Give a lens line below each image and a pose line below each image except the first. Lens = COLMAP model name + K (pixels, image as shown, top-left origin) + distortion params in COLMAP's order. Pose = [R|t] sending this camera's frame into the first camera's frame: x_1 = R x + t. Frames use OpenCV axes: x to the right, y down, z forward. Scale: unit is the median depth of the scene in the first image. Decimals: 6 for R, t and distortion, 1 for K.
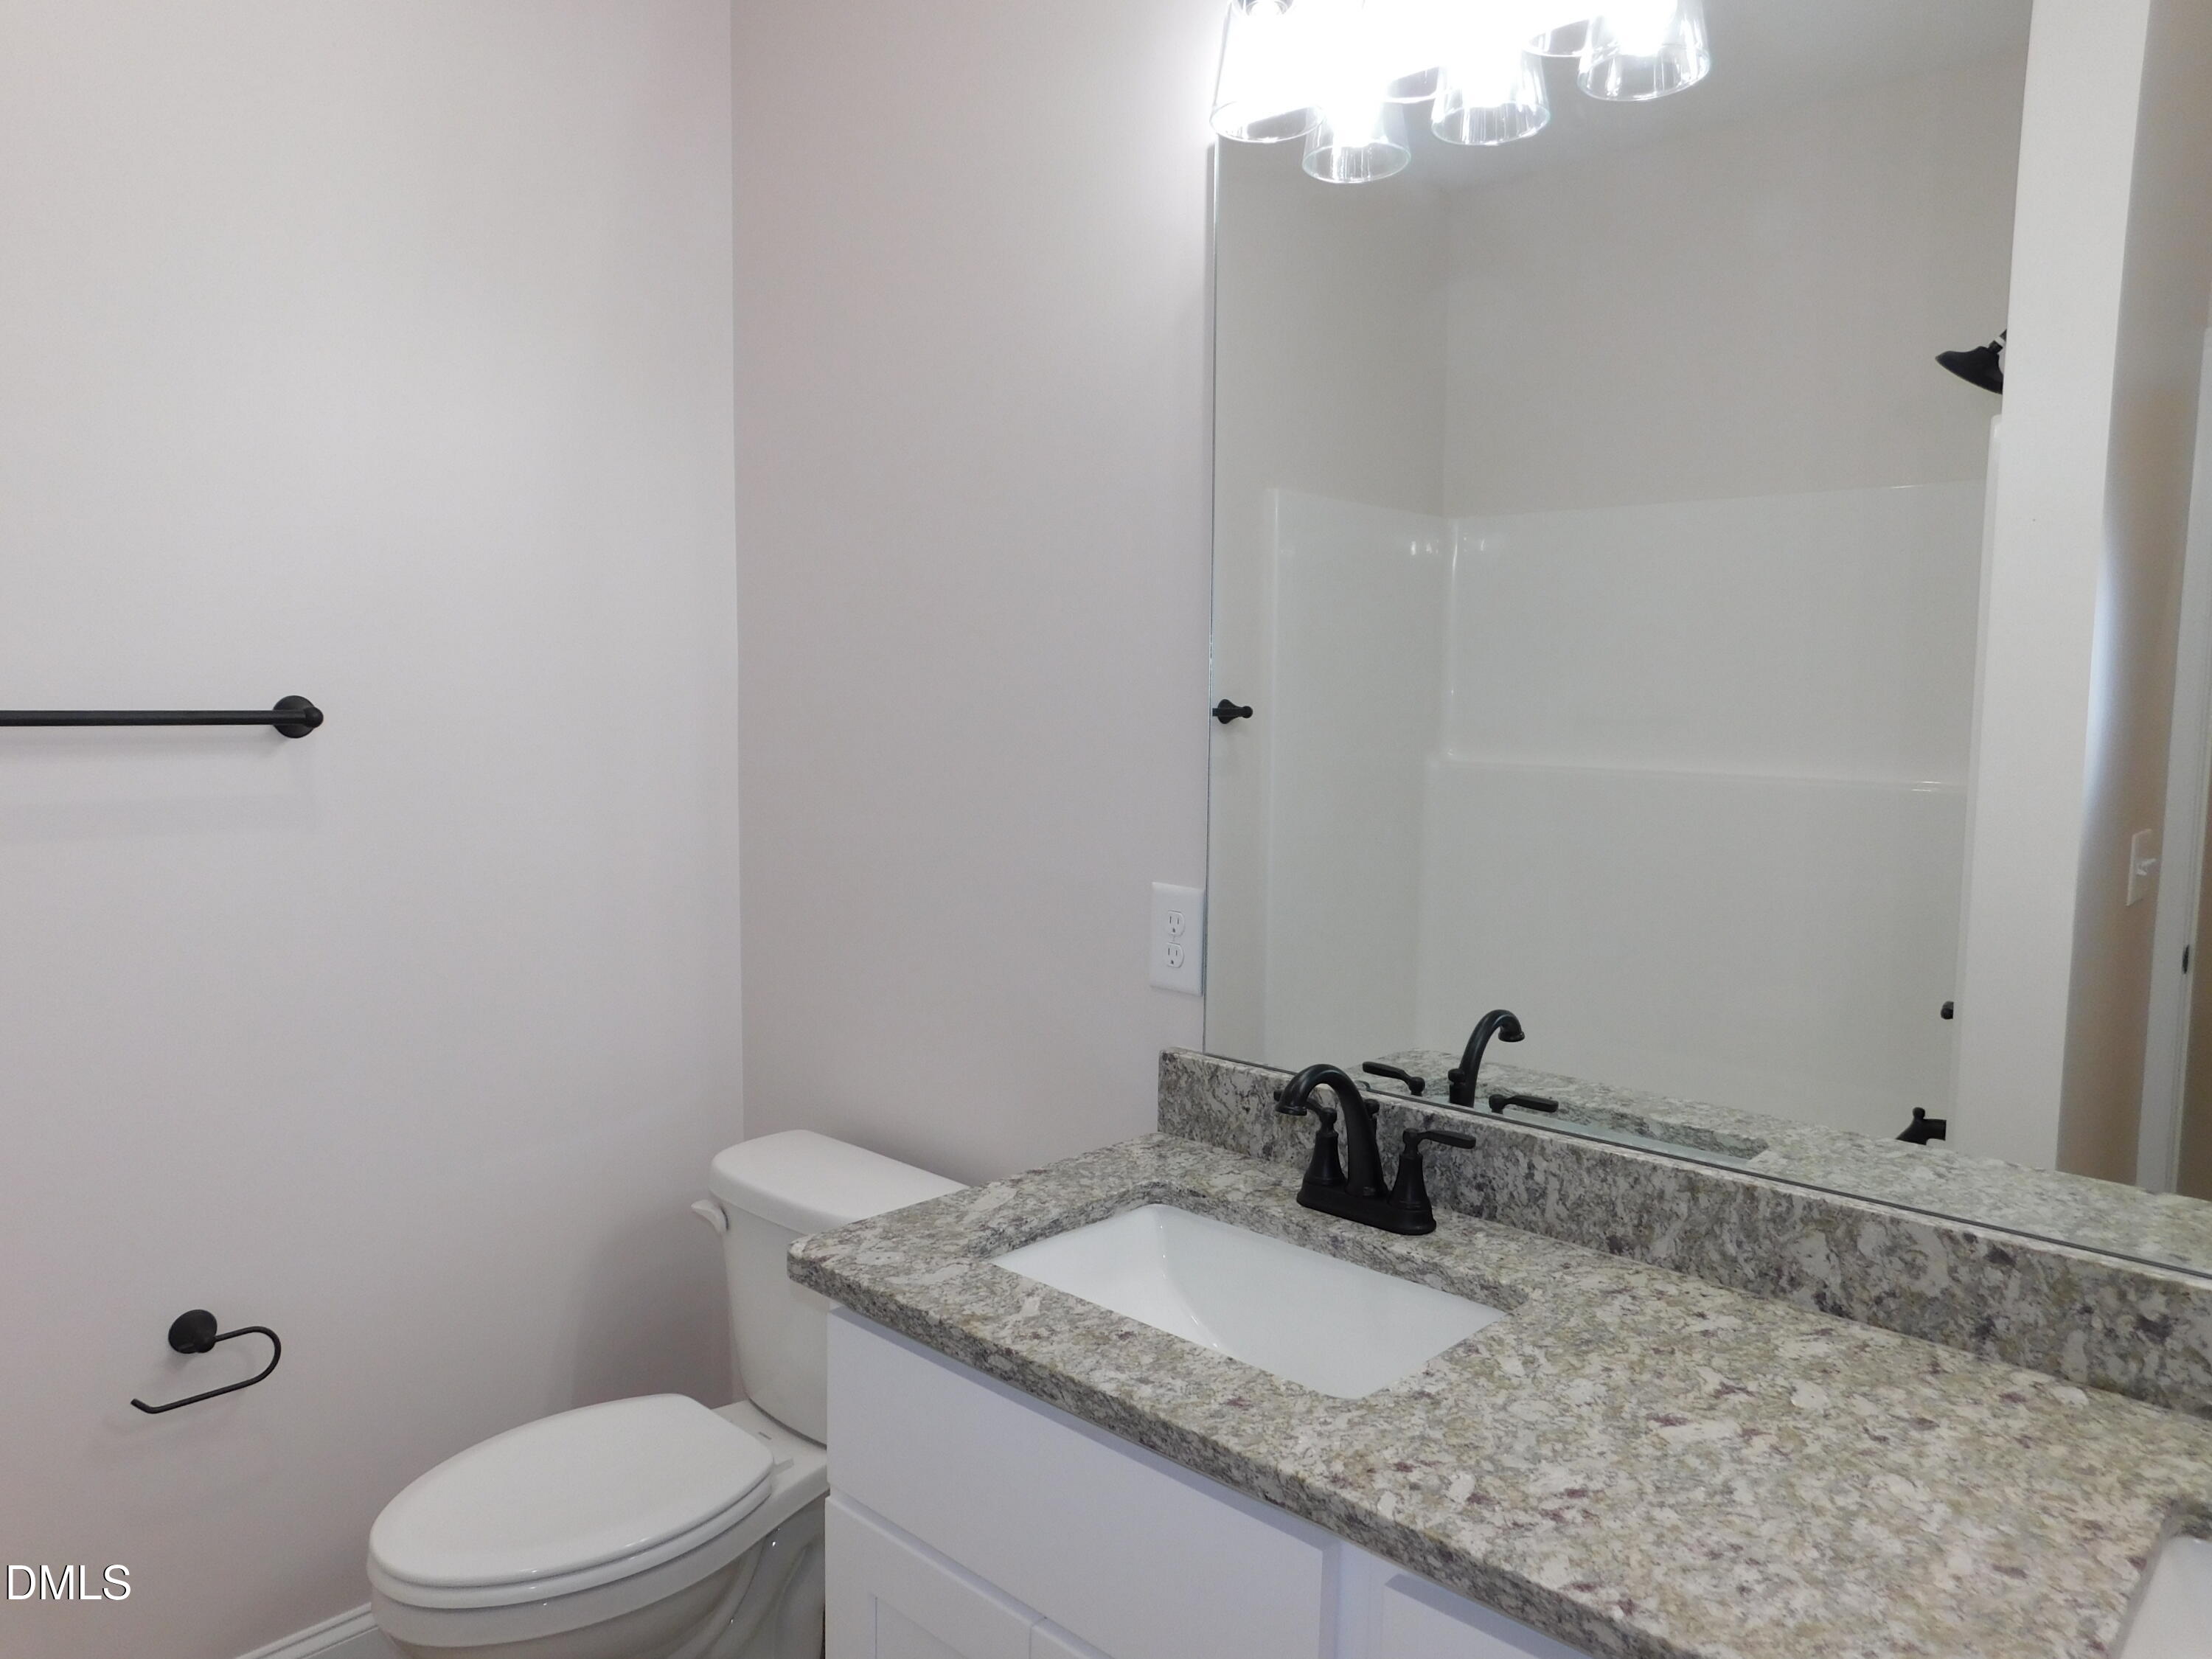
lens RADIAL K [[1496.7, 0, 1096.6], [0, 1496.7, 842.4], [0, 0, 1]] dist [-0.062703, 0.053270]
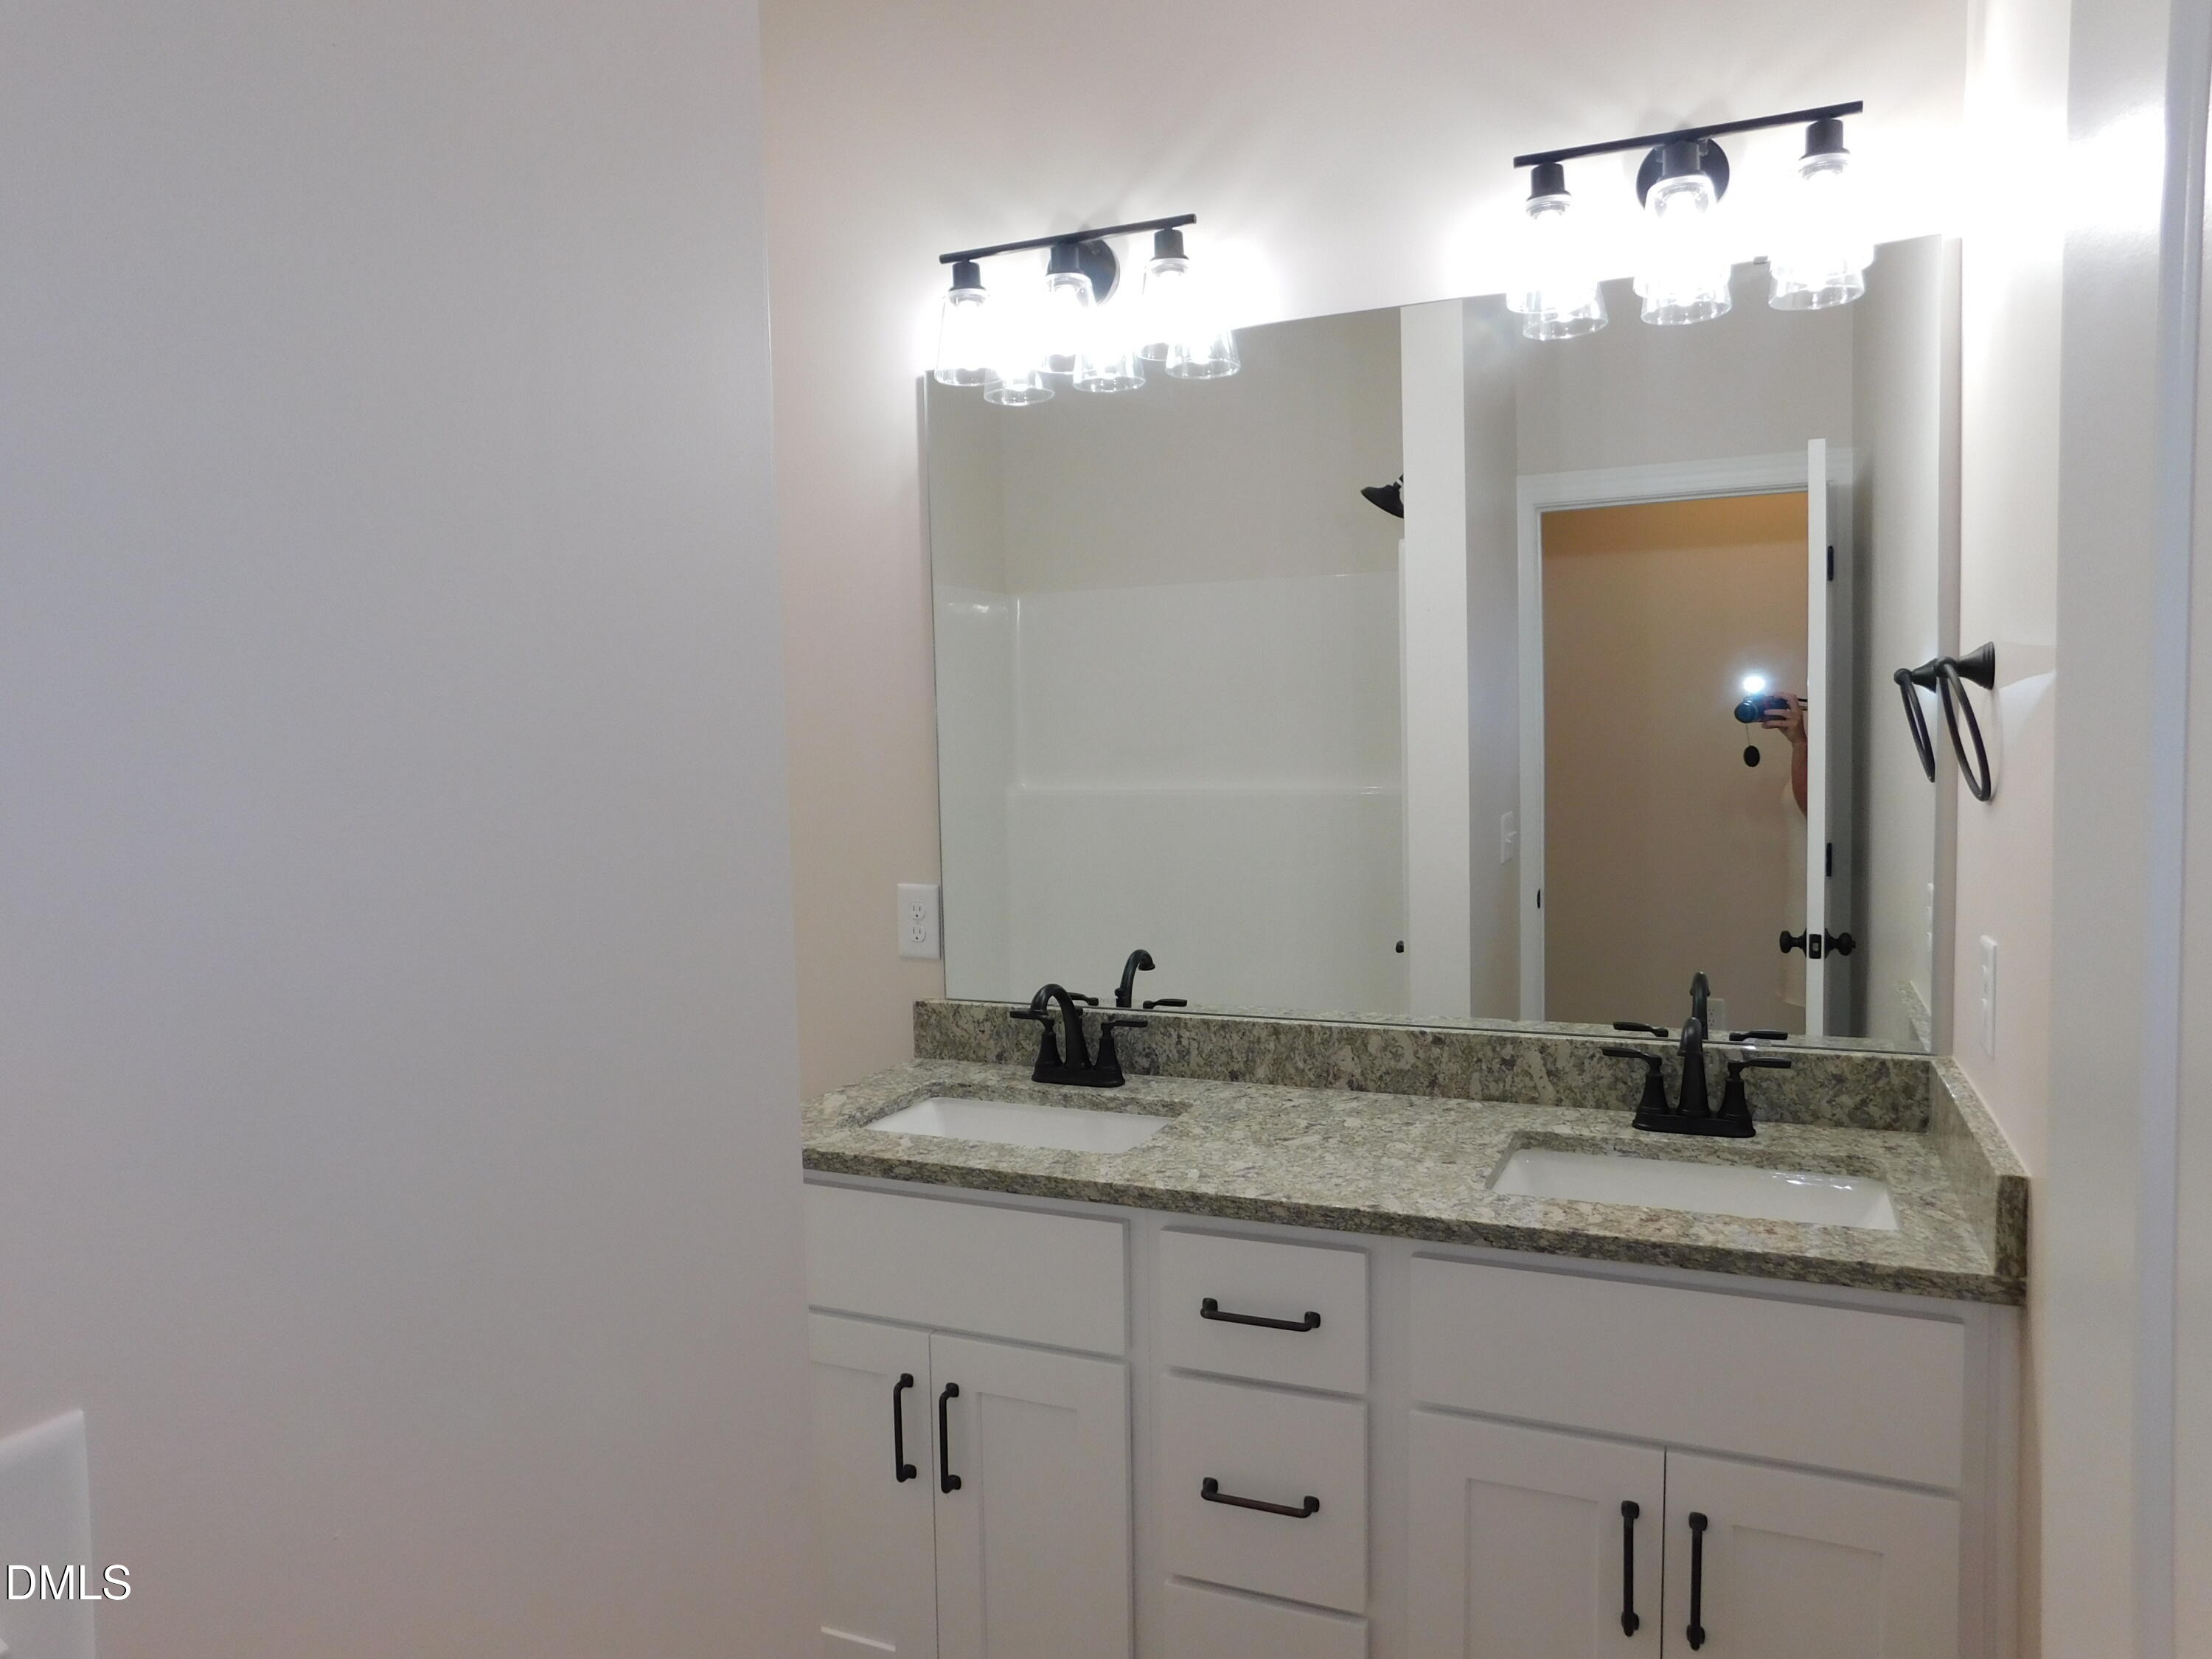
lens RADIAL K [[1496.7, 0, 1093.2], [0, 1496.7, 822.6], [0, 0, 1]] dist [-0.062703, 0.053270]
pose [[0.944031, -0.053829, 0.325436, -0.332494], [0.065509, 0.997538, -0.025032, 0.022003], [-0.323287, 0.044950, 0.945233, -0.548945]]
